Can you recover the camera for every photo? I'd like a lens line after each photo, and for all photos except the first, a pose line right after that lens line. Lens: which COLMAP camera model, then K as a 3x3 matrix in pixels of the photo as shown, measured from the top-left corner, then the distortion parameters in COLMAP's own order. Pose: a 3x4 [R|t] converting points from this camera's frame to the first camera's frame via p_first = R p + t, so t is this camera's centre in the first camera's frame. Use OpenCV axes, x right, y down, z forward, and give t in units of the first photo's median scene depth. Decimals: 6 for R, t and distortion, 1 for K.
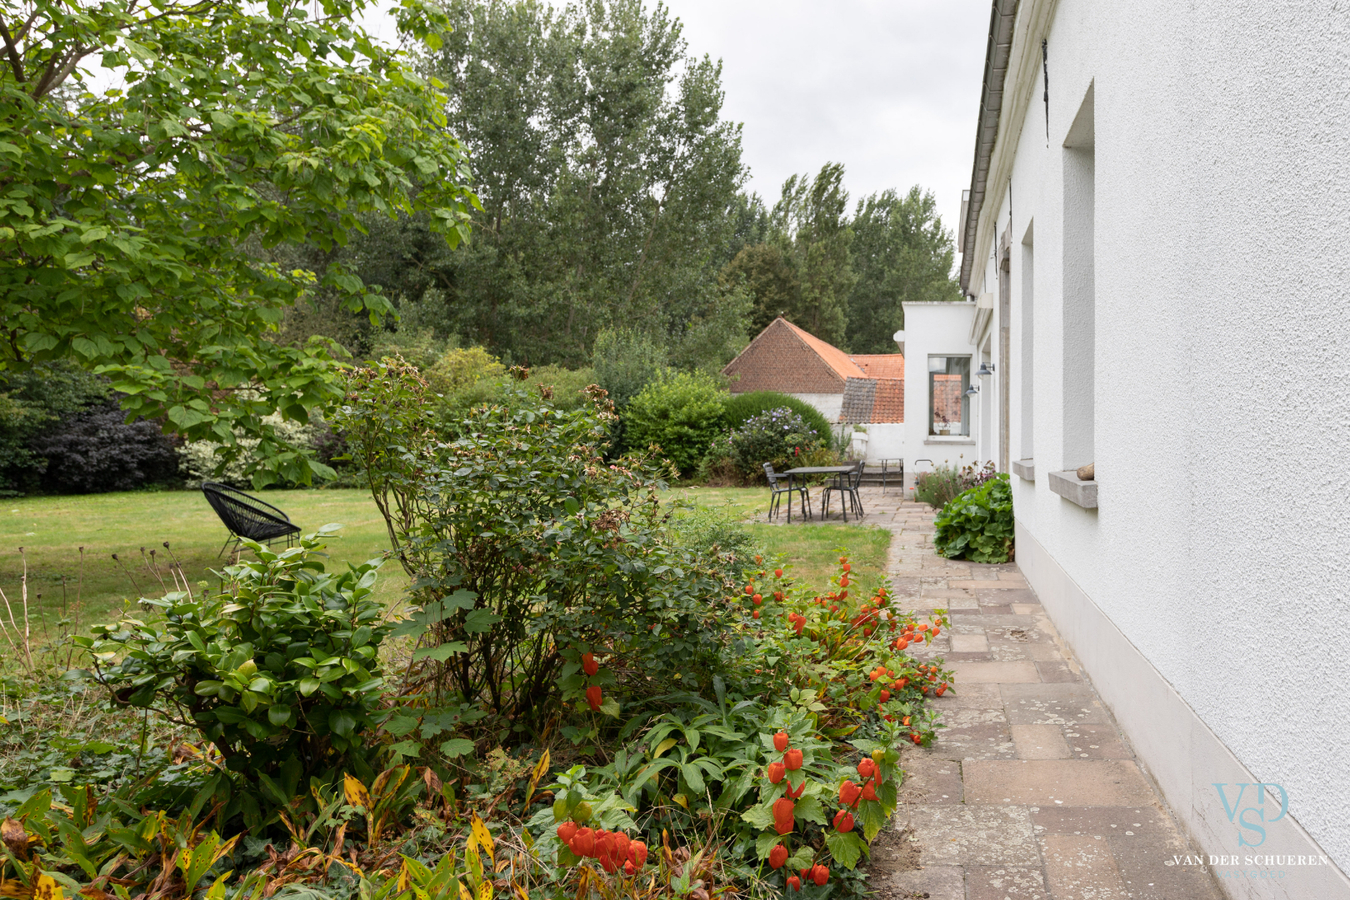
lens RADIAL K [[970.1, 0, 672.2], [0, 970.1, 449.0], [0, 0, 1]] dist [-0.009736, -0.006753]
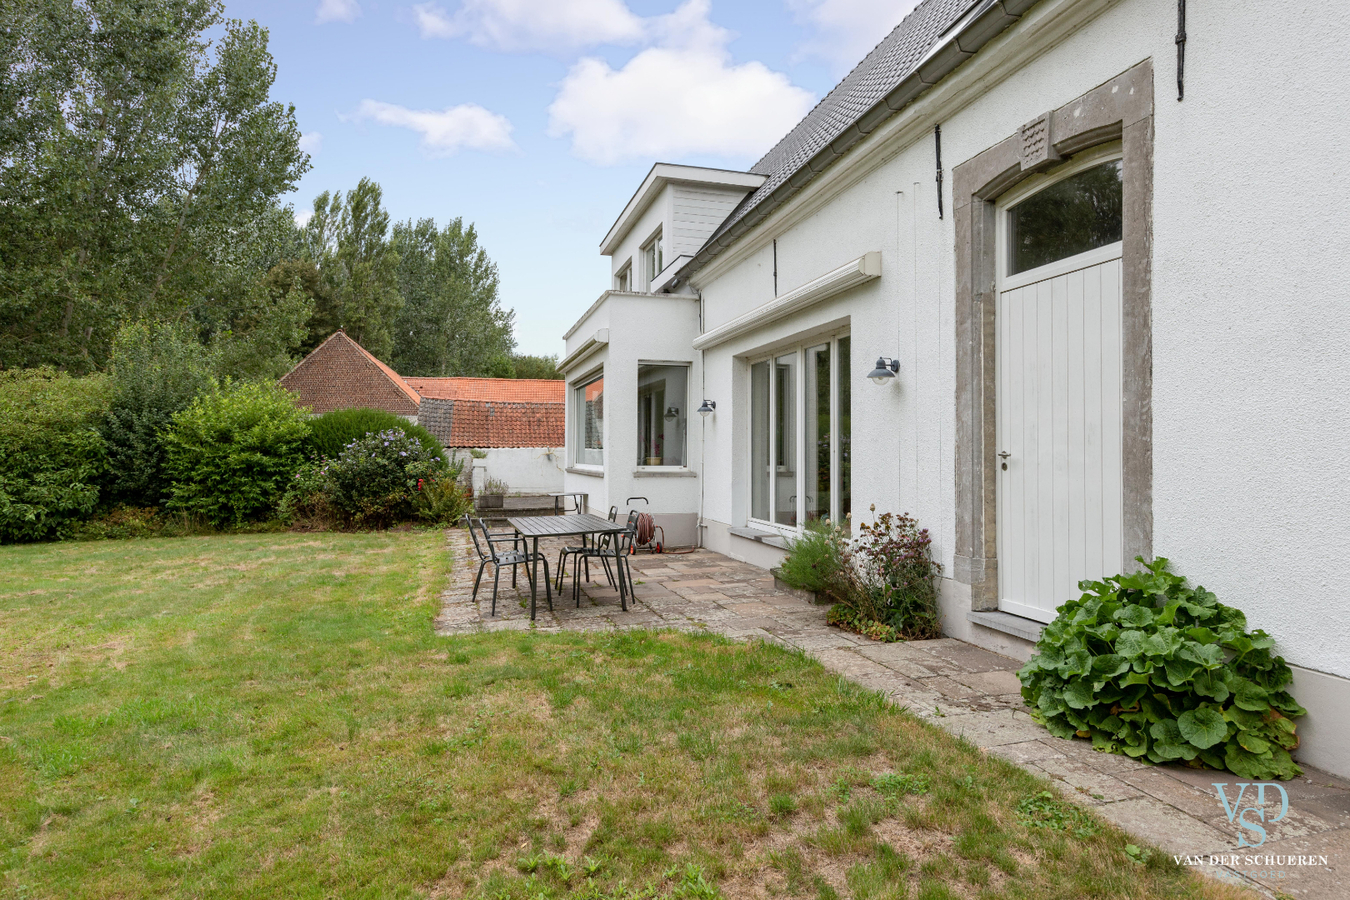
lens RADIAL K [[970.1, 0, 671.5], [0, 970.1, 451.9], [0, 0, 1]] dist [-0.009736, -0.006753]
pose [[0.893271, 0.002918, 0.449508, -0.034998], [0.009491, 0.999634, -0.025351, -0.001387], [-0.449418, 0.026912, 0.892916, 0.168114]]
